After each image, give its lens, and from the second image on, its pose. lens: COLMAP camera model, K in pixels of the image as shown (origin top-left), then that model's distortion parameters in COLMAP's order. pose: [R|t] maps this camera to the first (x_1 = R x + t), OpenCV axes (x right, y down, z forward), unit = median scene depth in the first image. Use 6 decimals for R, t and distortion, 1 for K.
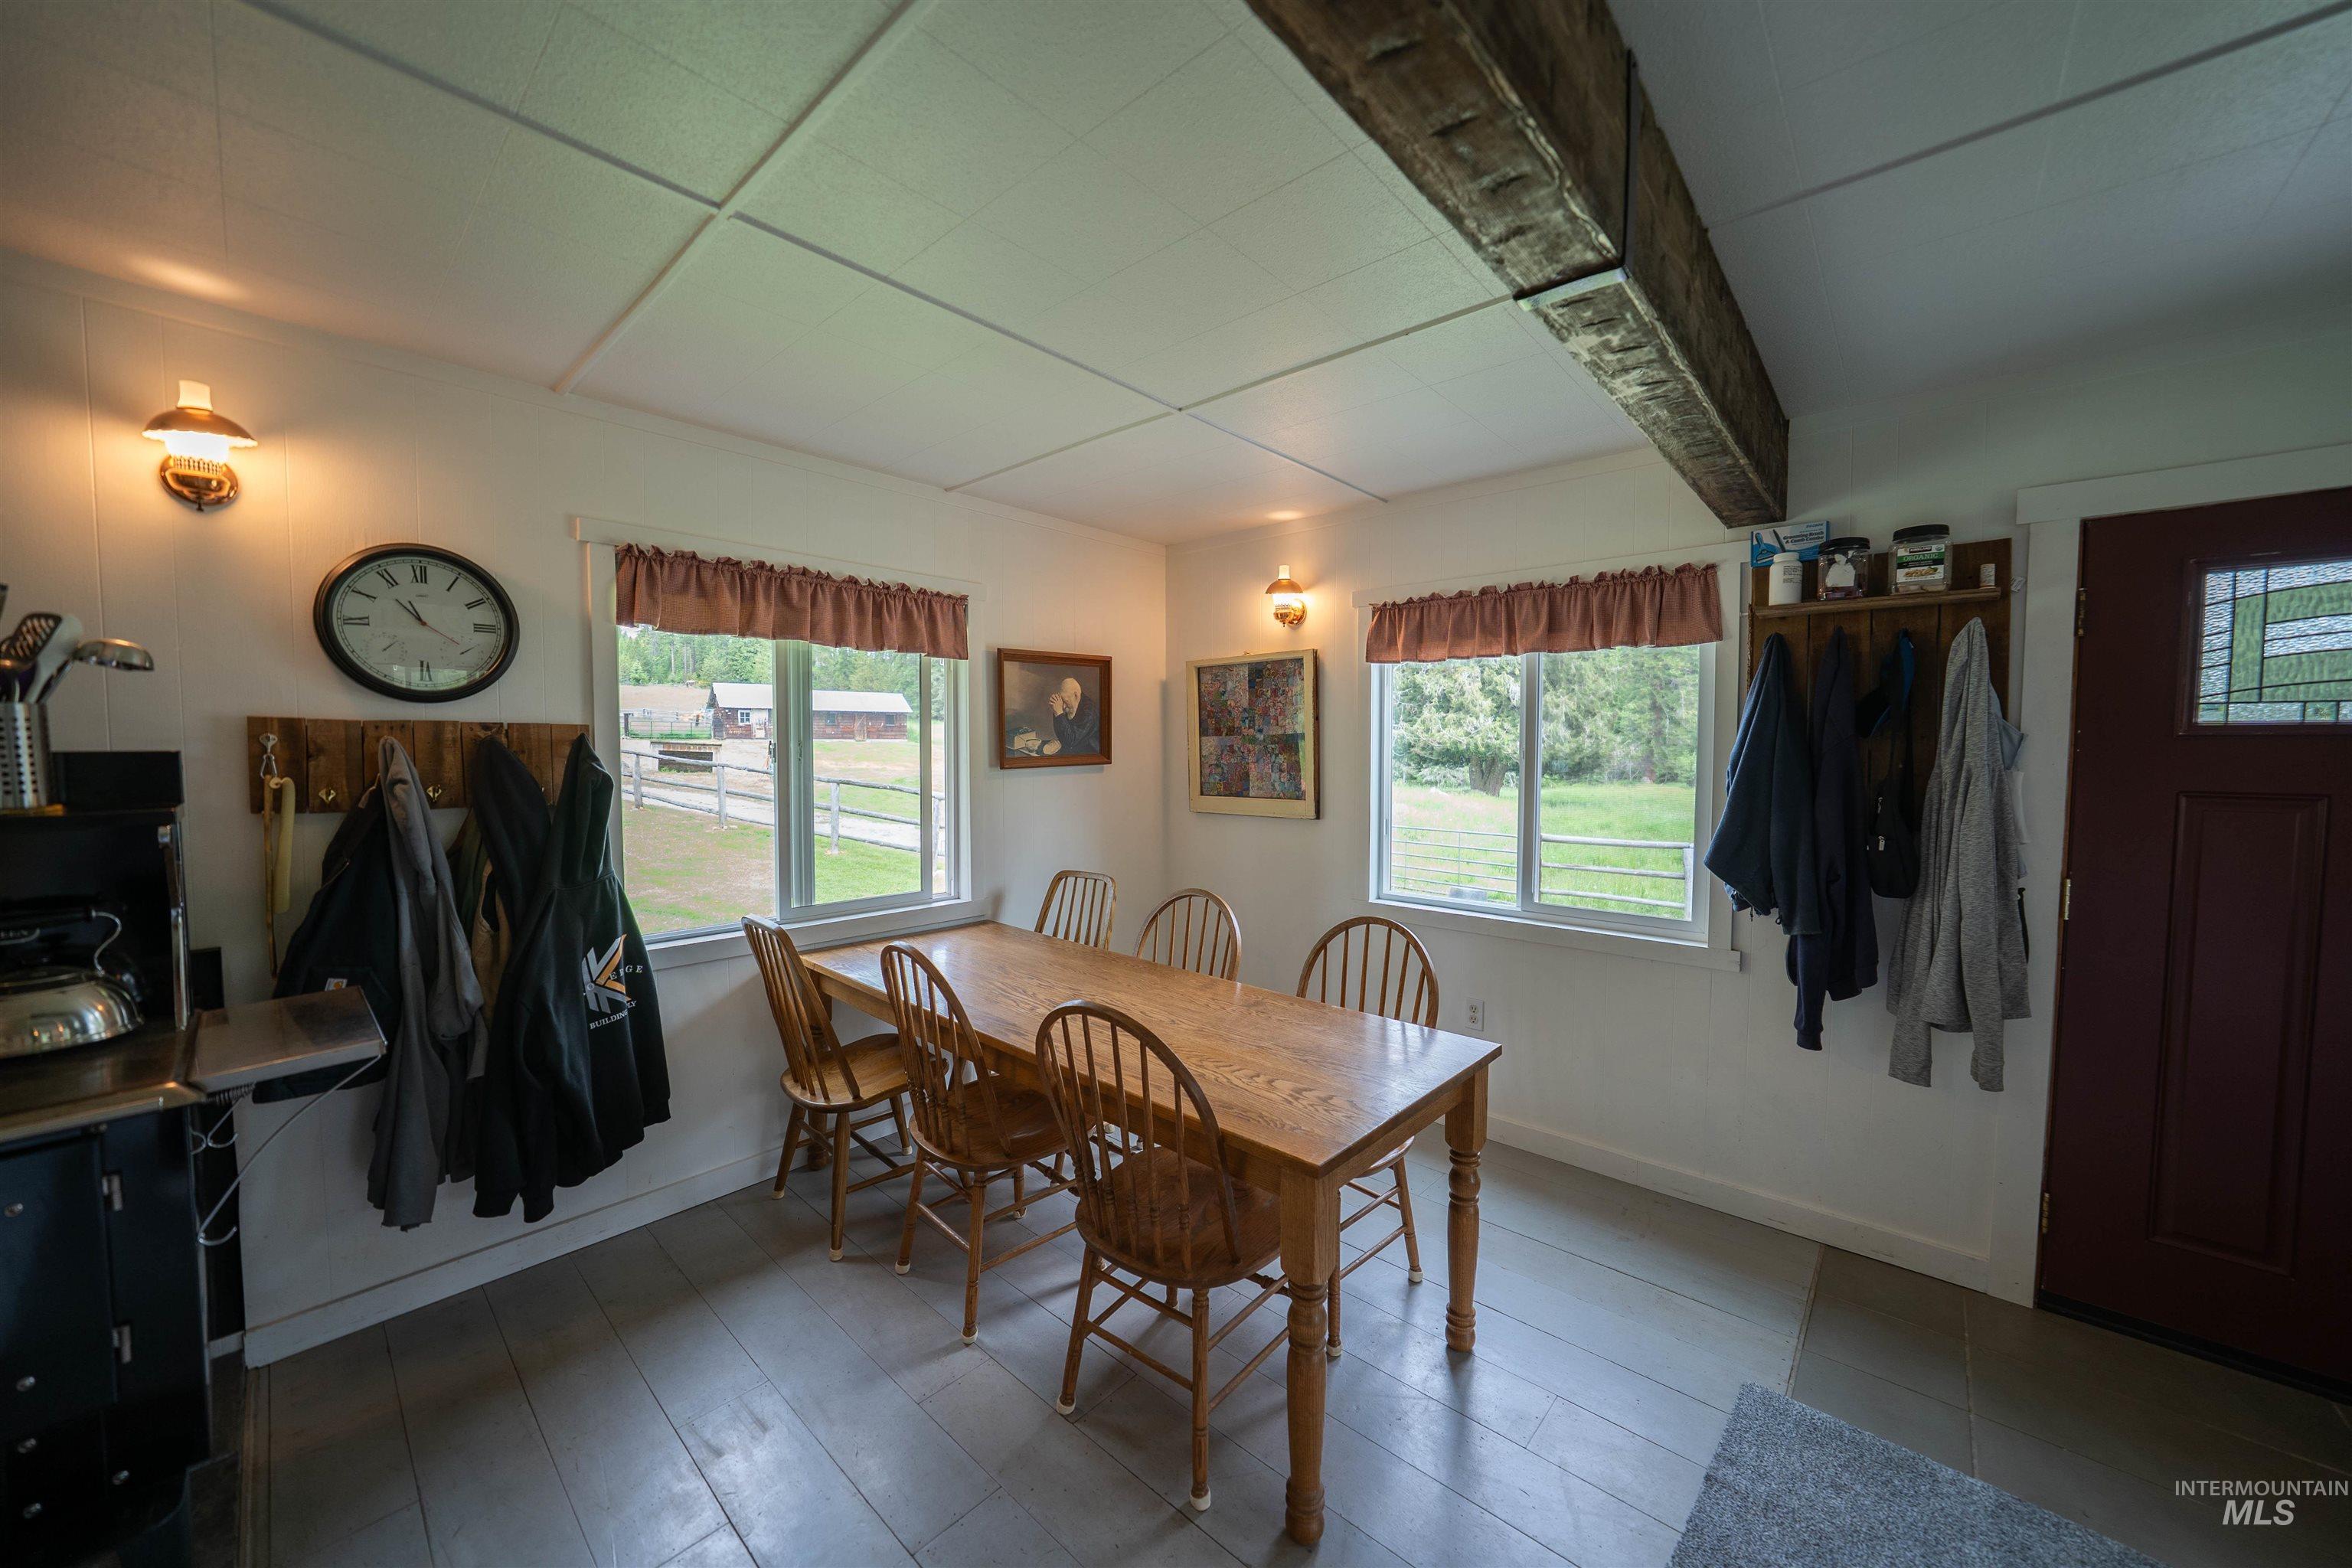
lens RADIAL K [[851.0, 0, 1182.0], [0, 851.0, 778.5], [0, 0, 1]] dist [-0.023934, 0.004357]
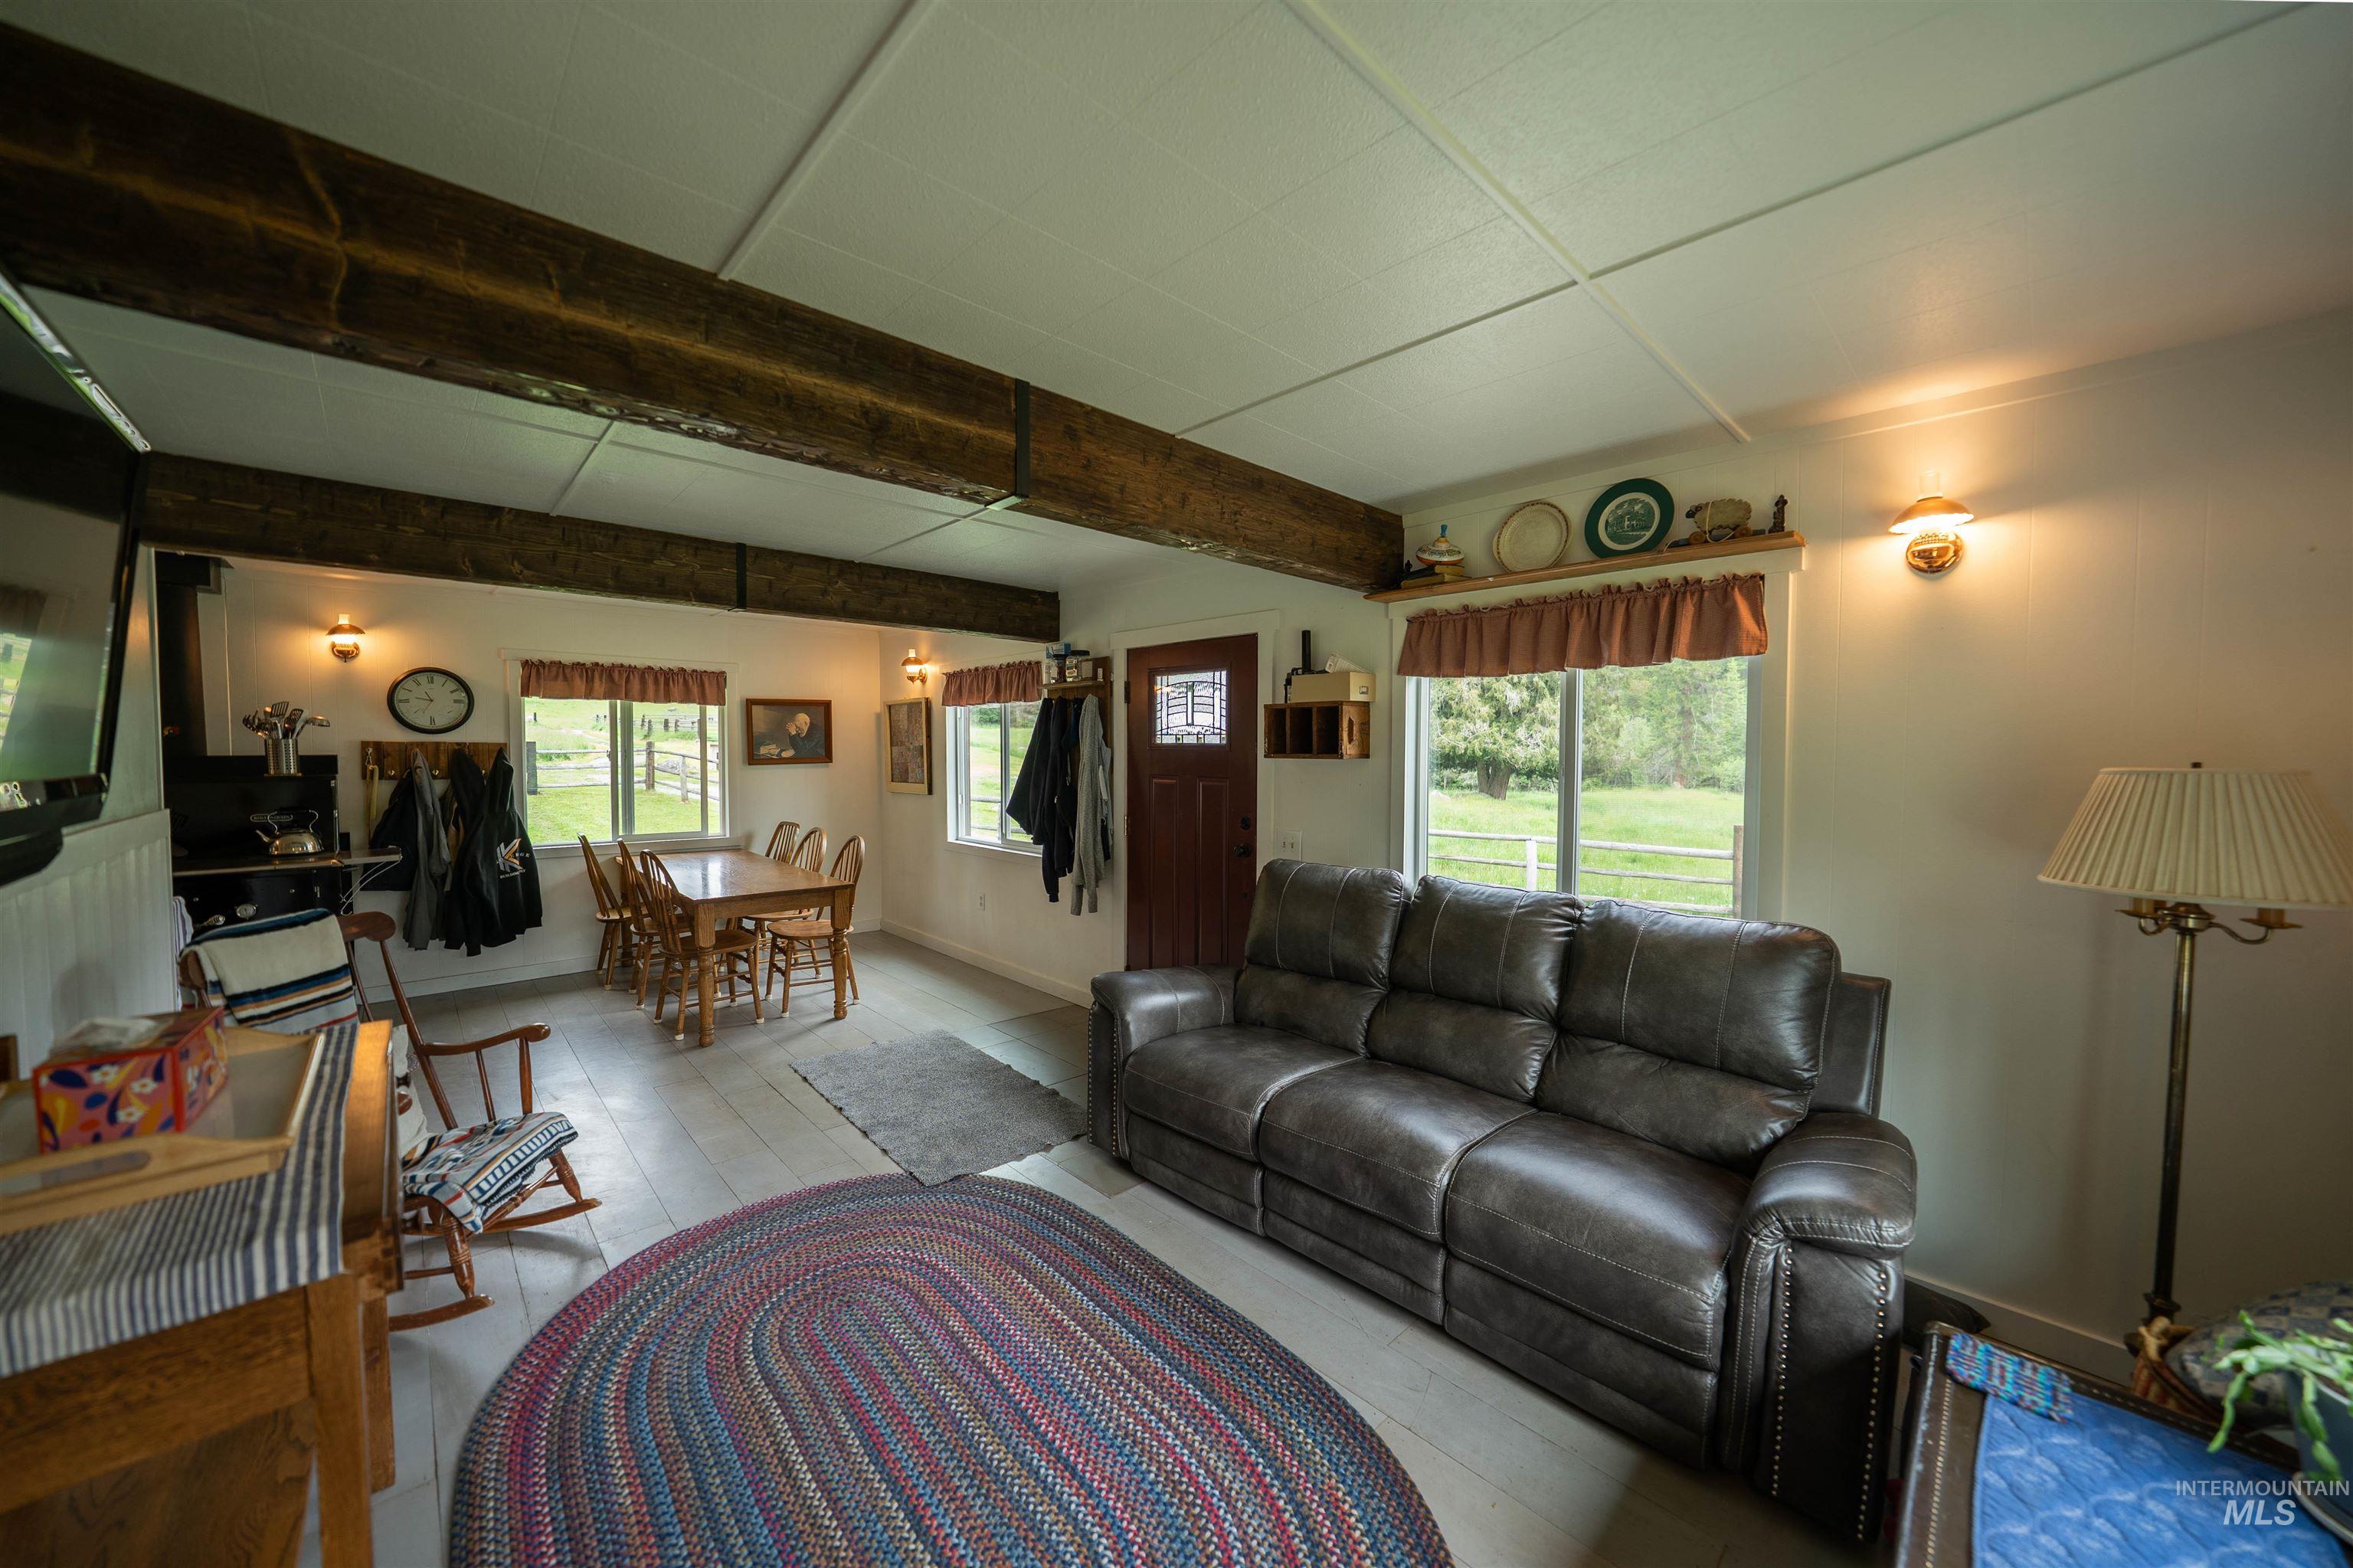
lens RADIAL K [[834.2, 0, 1169.5], [0, 834.2, 772.1], [0, 0, 1]] dist [-0.019475, -0.000061]
pose [[0.996841, 0.004049, -0.079326, 1.203872], [-0.004944, 0.999926, -0.011086, 0.028073], [0.079275, 0.011444, 0.996787, -1.015189]]
